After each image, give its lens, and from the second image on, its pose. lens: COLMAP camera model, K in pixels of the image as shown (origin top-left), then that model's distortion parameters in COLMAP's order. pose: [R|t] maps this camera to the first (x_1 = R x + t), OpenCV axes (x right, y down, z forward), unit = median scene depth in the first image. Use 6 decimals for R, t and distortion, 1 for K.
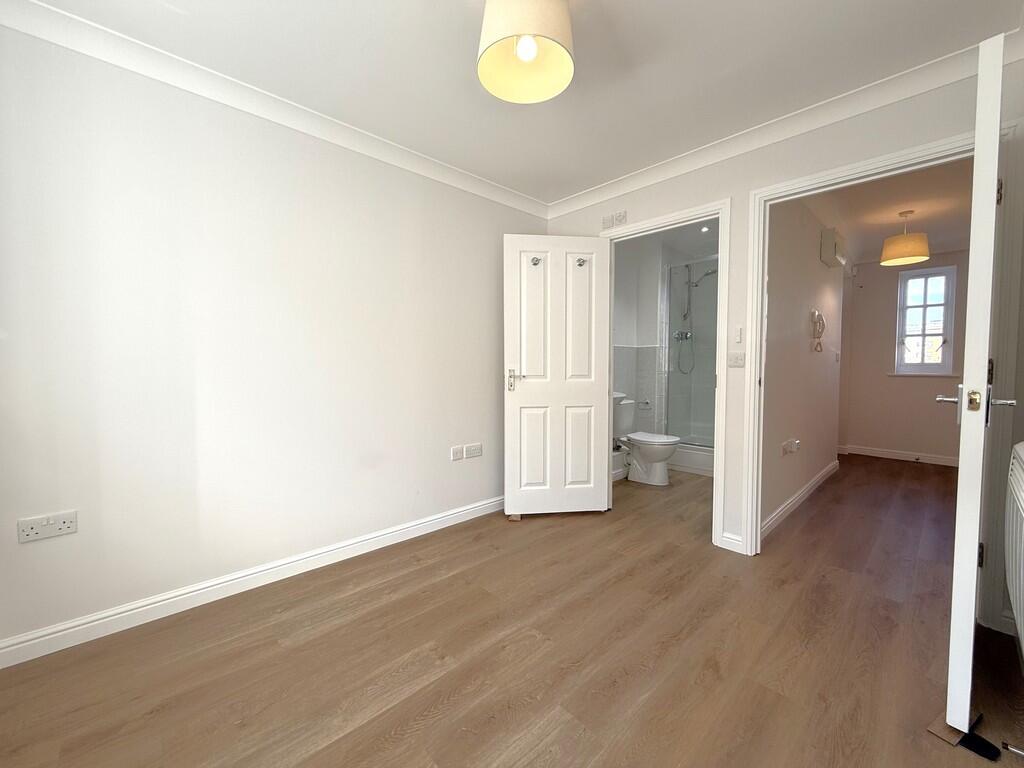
lens RADIAL K [[411.2, 0, 508.7], [0, 411.2, 380.7], [0, 0, 1]] dist [-0.000716, -0.000039]
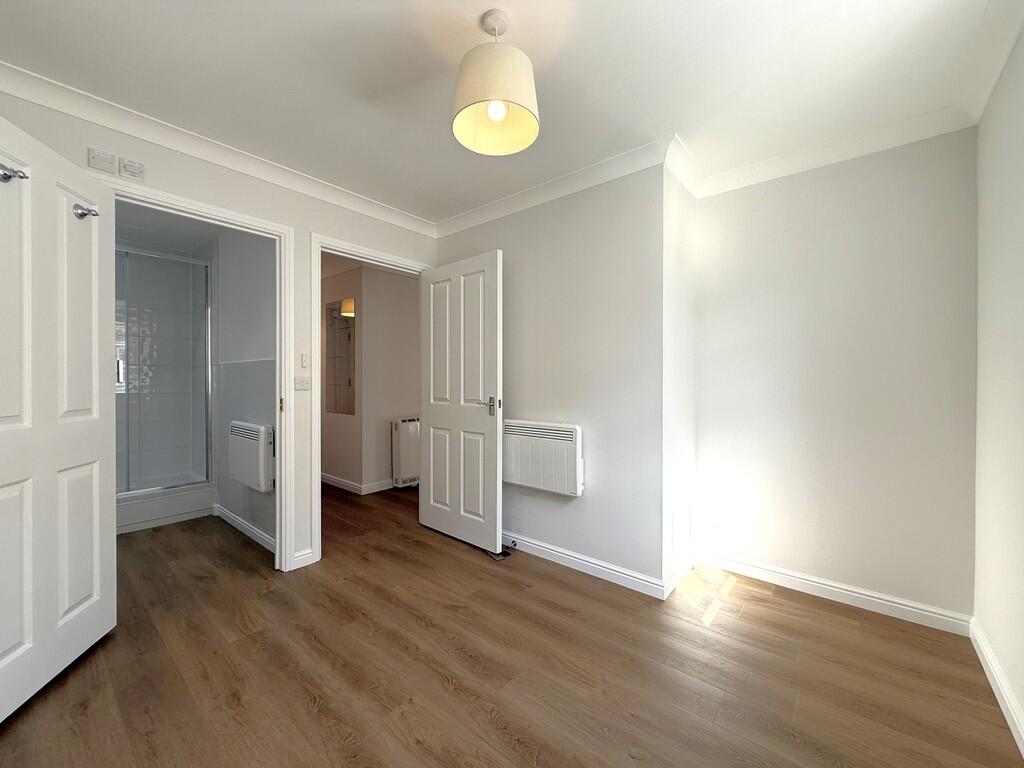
lens RADIAL K [[411.2, 0, 508.8], [0, 411.2, 383.5], [0, 0, 1]] dist [-0.000716, -0.000039]
pose [[-0.118766, -0.004195, 0.992913, -0.646024], [0.040116, 0.999154, 0.009020, -0.045484], [-0.992112, 0.040903, -0.118498, 0.688808]]
